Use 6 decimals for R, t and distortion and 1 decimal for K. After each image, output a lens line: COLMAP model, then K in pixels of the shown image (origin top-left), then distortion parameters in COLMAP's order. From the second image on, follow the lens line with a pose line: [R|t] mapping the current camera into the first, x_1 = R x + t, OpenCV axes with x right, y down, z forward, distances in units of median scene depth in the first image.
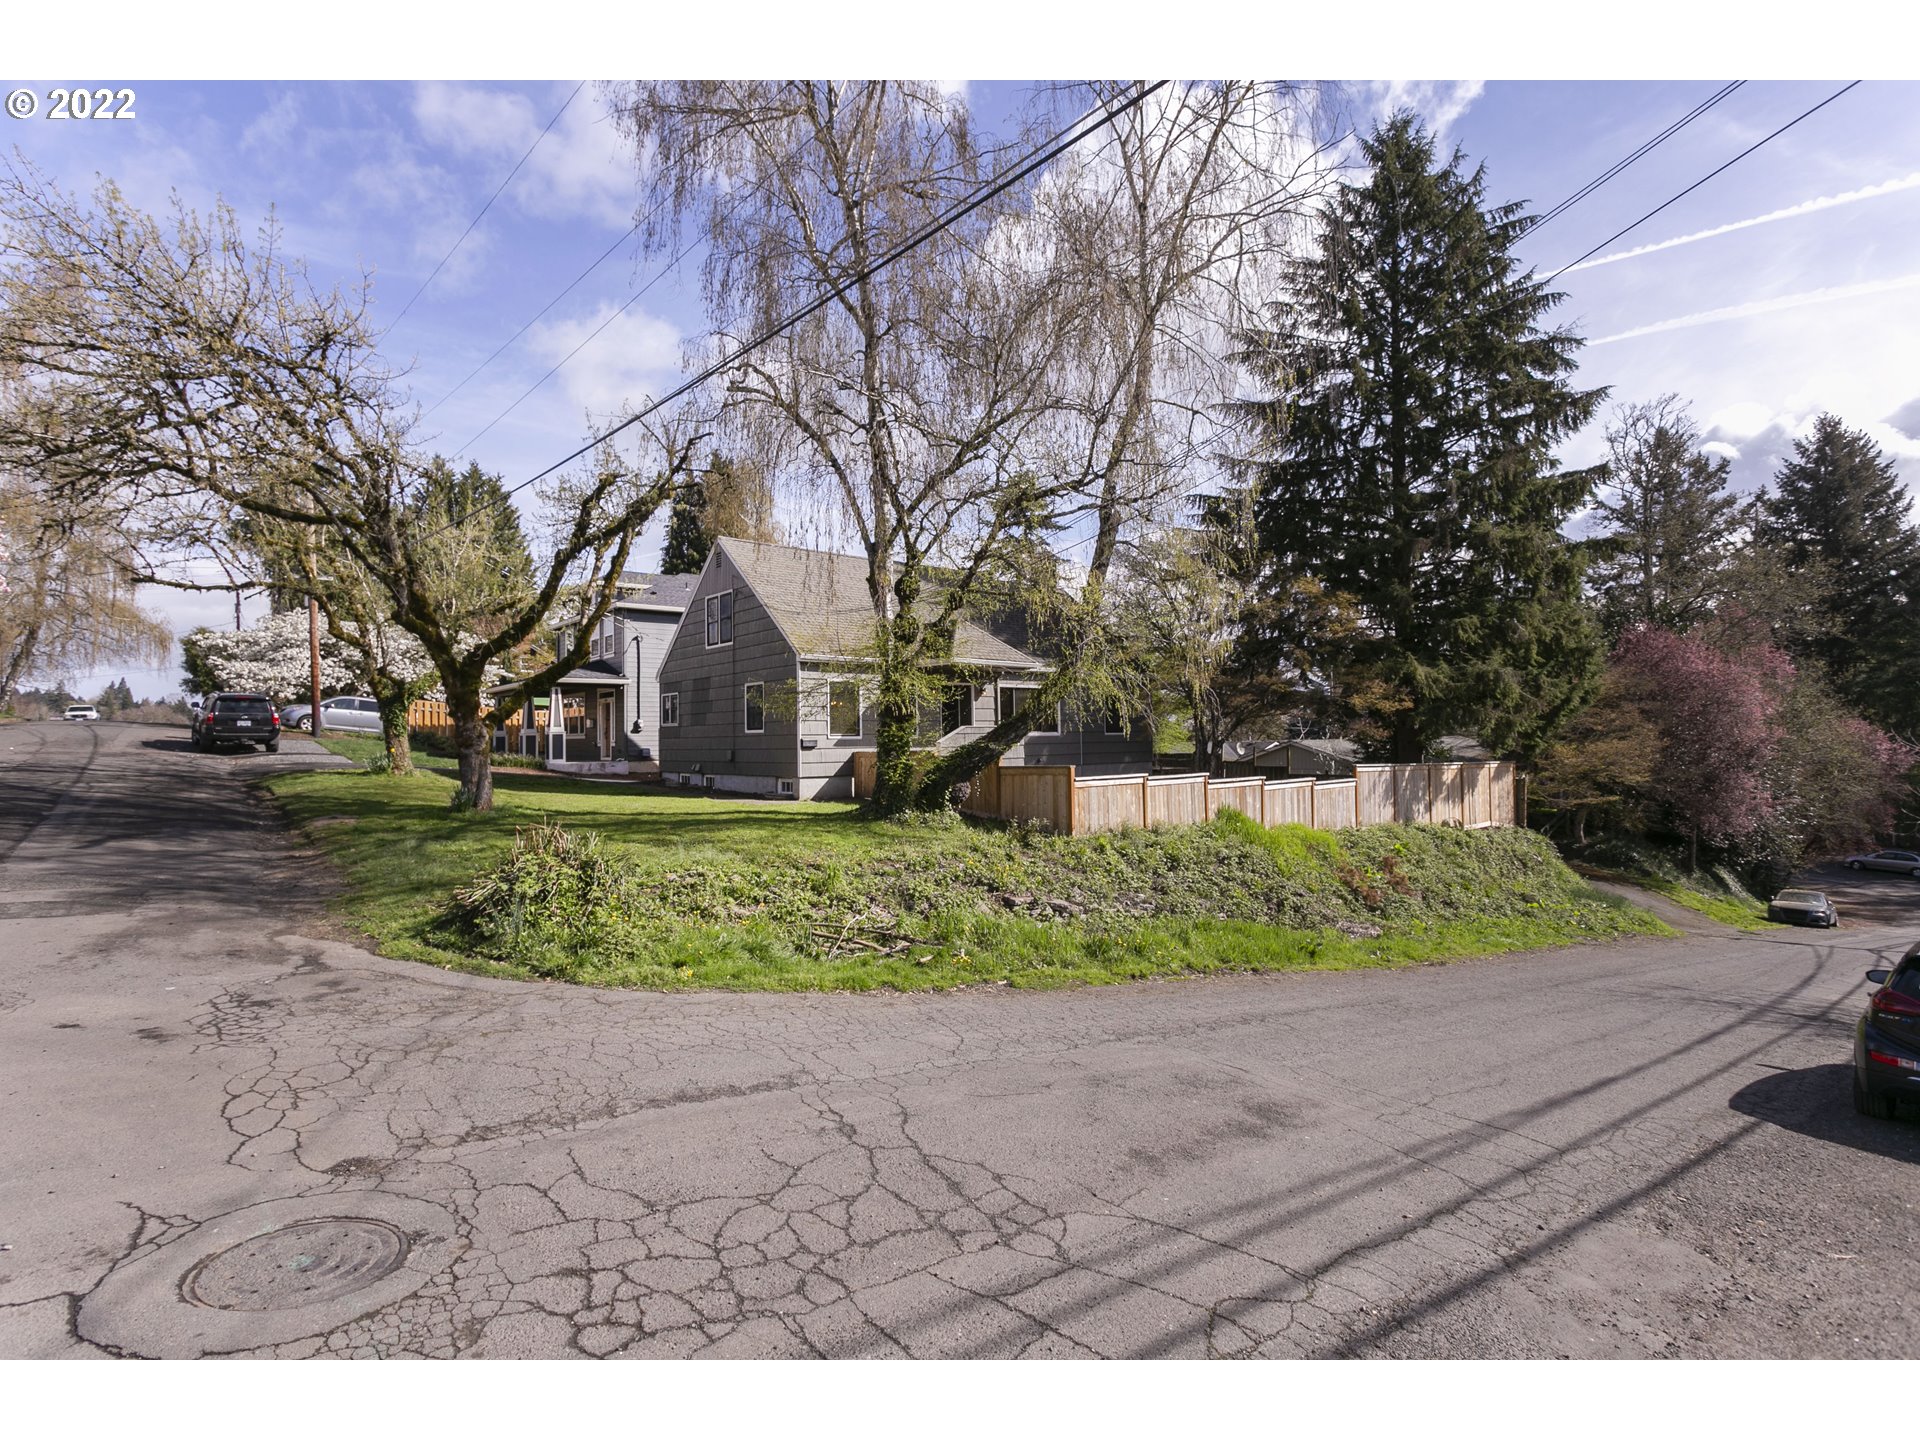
lens RADIAL K [[919.2, 0, 956.1], [0, 919.2, 707.6], [0, 0, 1]] dist [-0.002859, 0.000102]
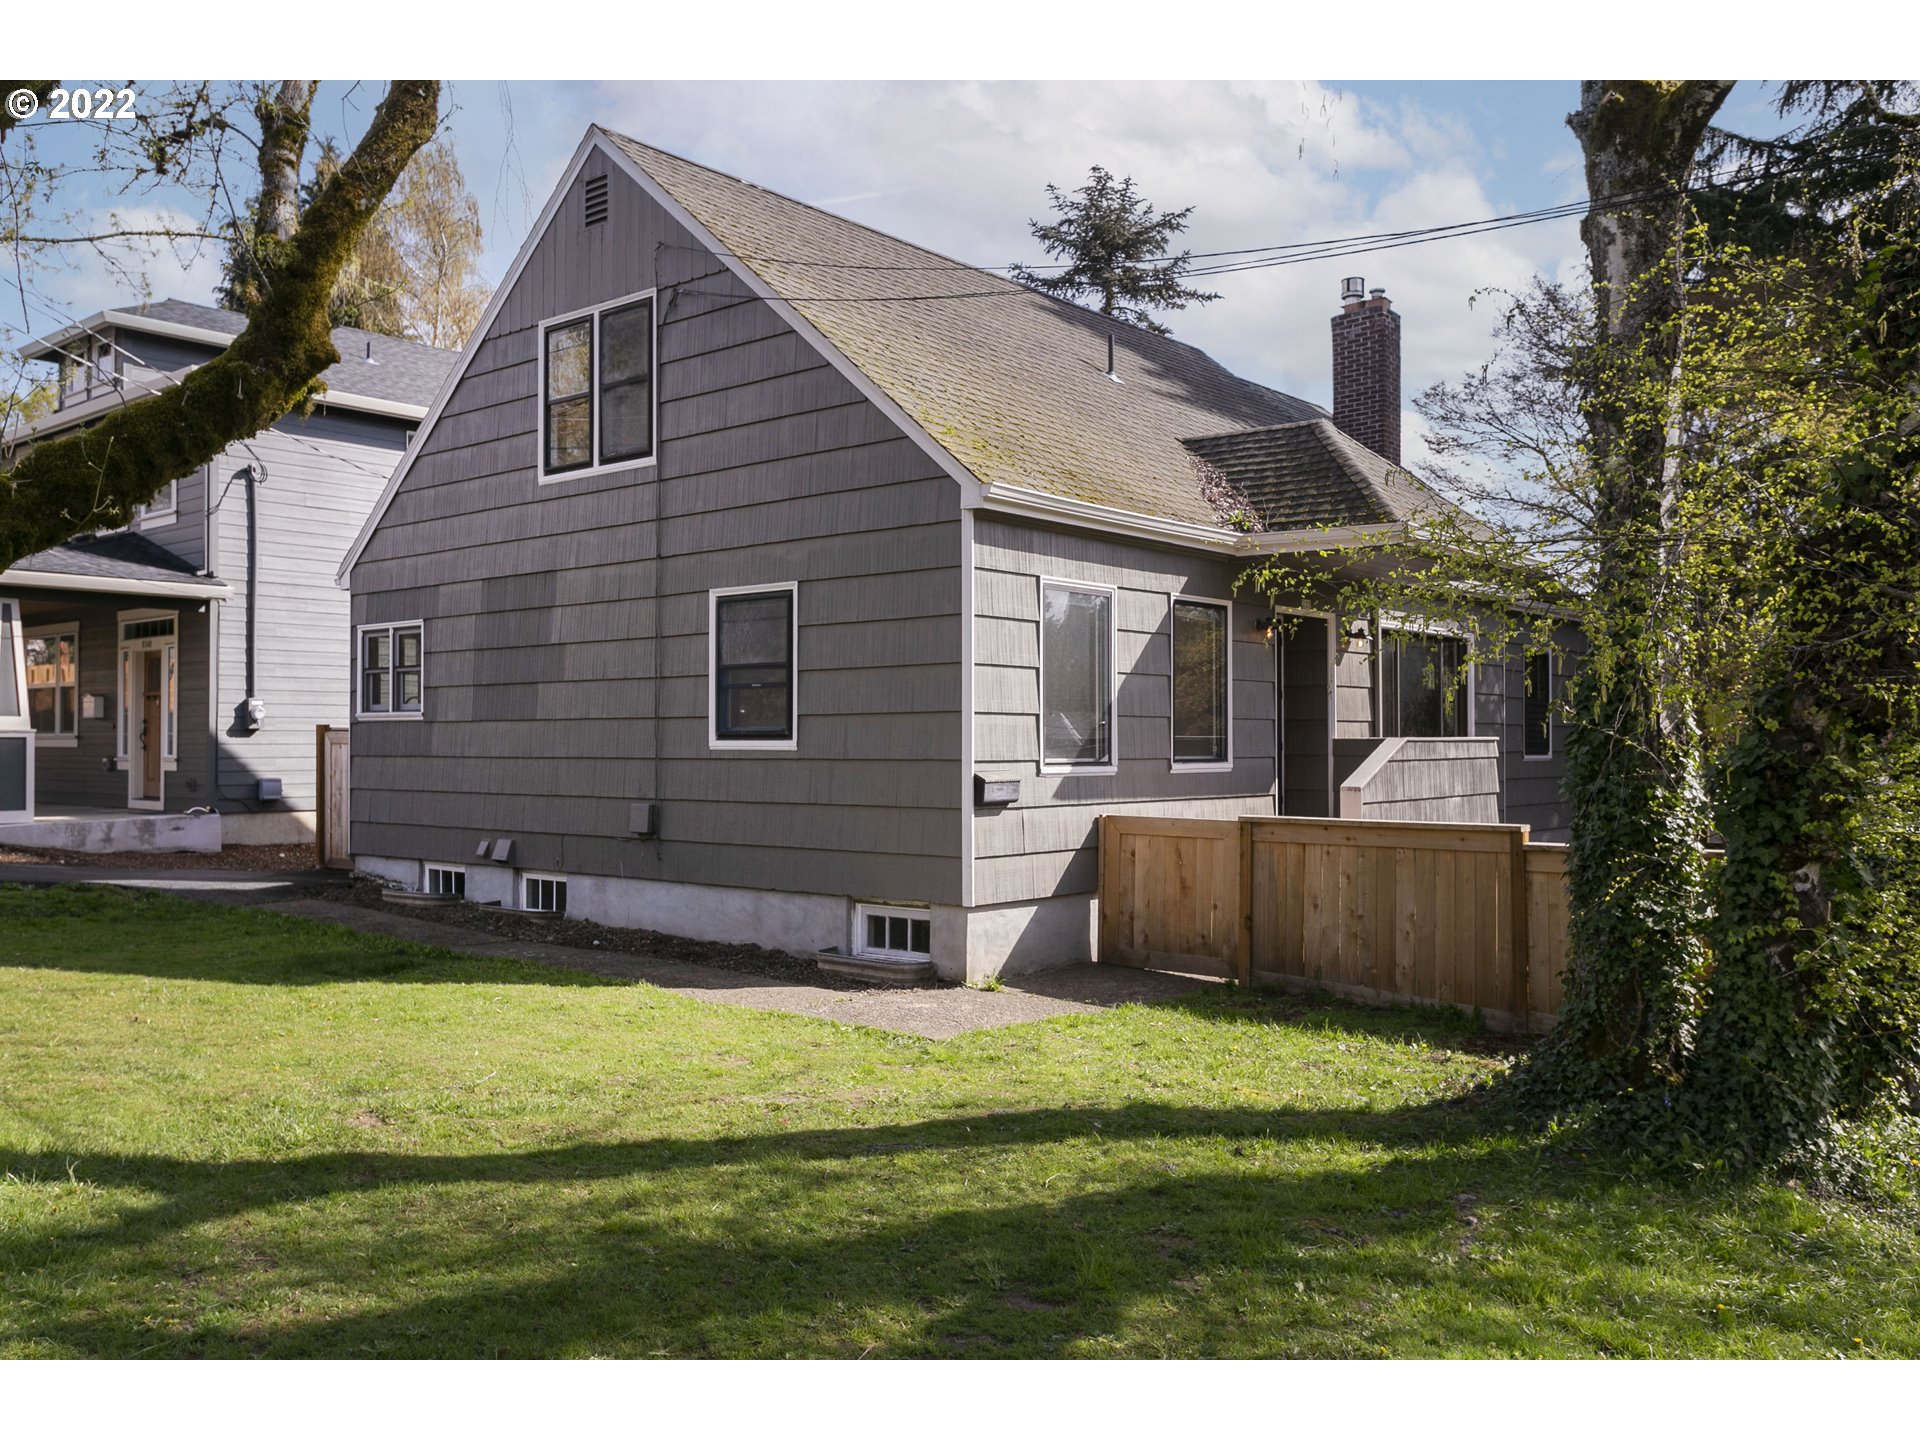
lens RADIAL K [[1550.4, 0, 960.0], [0, 1550.4, 720.0], [0, 0, 1]] dist [0.014346, 0.002264]
pose [[0.985255, 0.017170, 0.170230, -0.248970], [-0.020216, 0.999665, 0.016176, 0.008286], [-0.169895, -0.019379, 0.985272, 0.499012]]
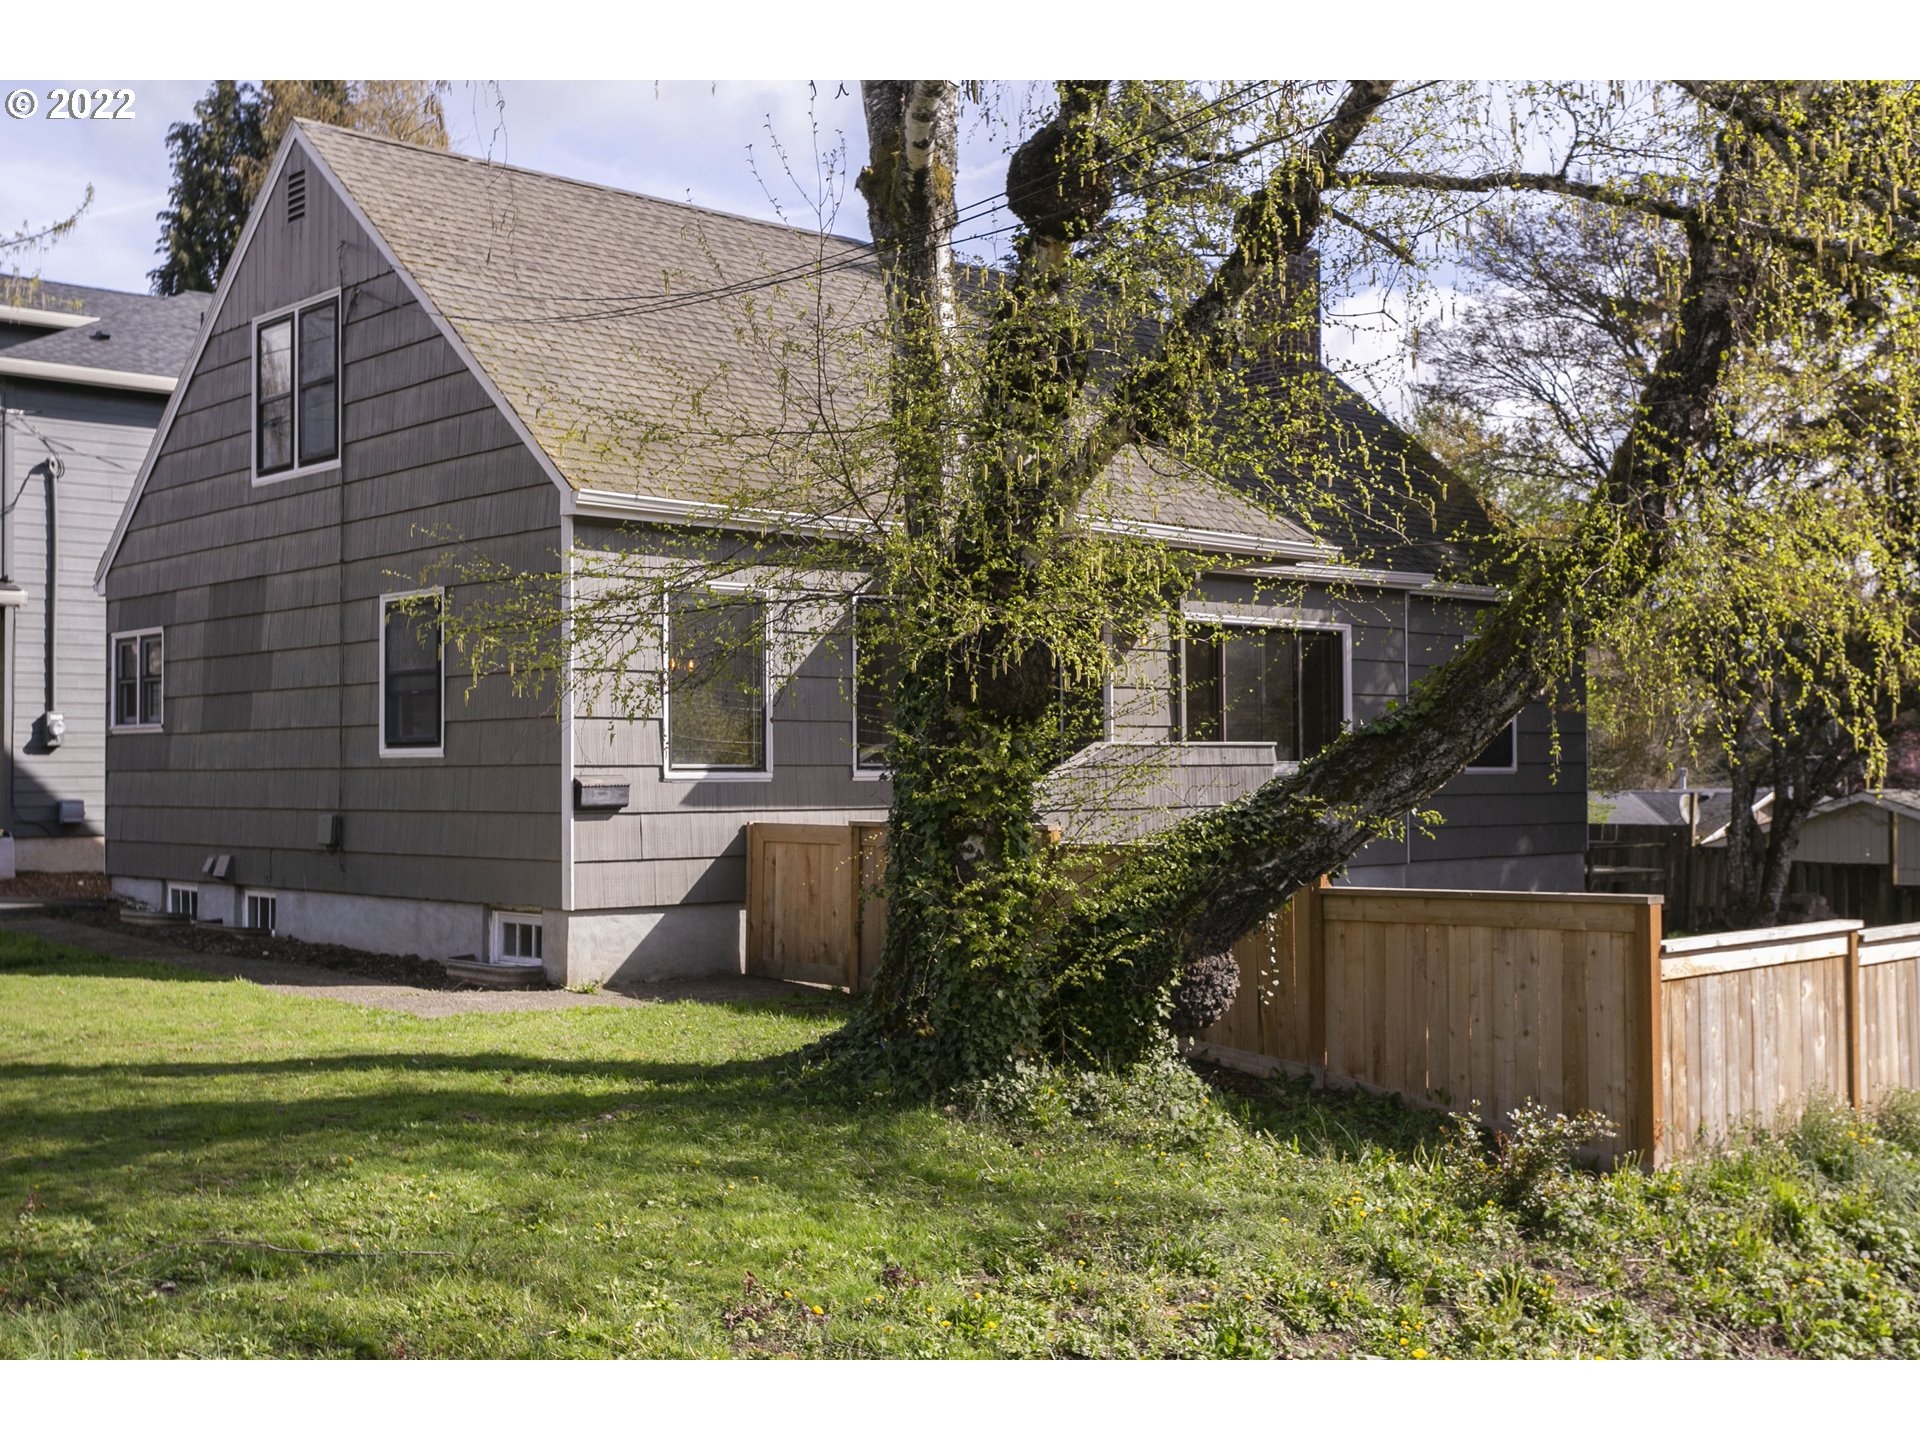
lens RADIAL K [[2143.9, 0, 960.0], [0, 2143.9, 720.0], [0, 0, 1]] dist [0.003668, 0.010561]
pose [[0.998900, 0.010809, 0.045628, -0.074607], [-0.011220, 0.999899, 0.008757, 0.007312], [-0.045528, -0.009259, 0.998920, 0.300406]]
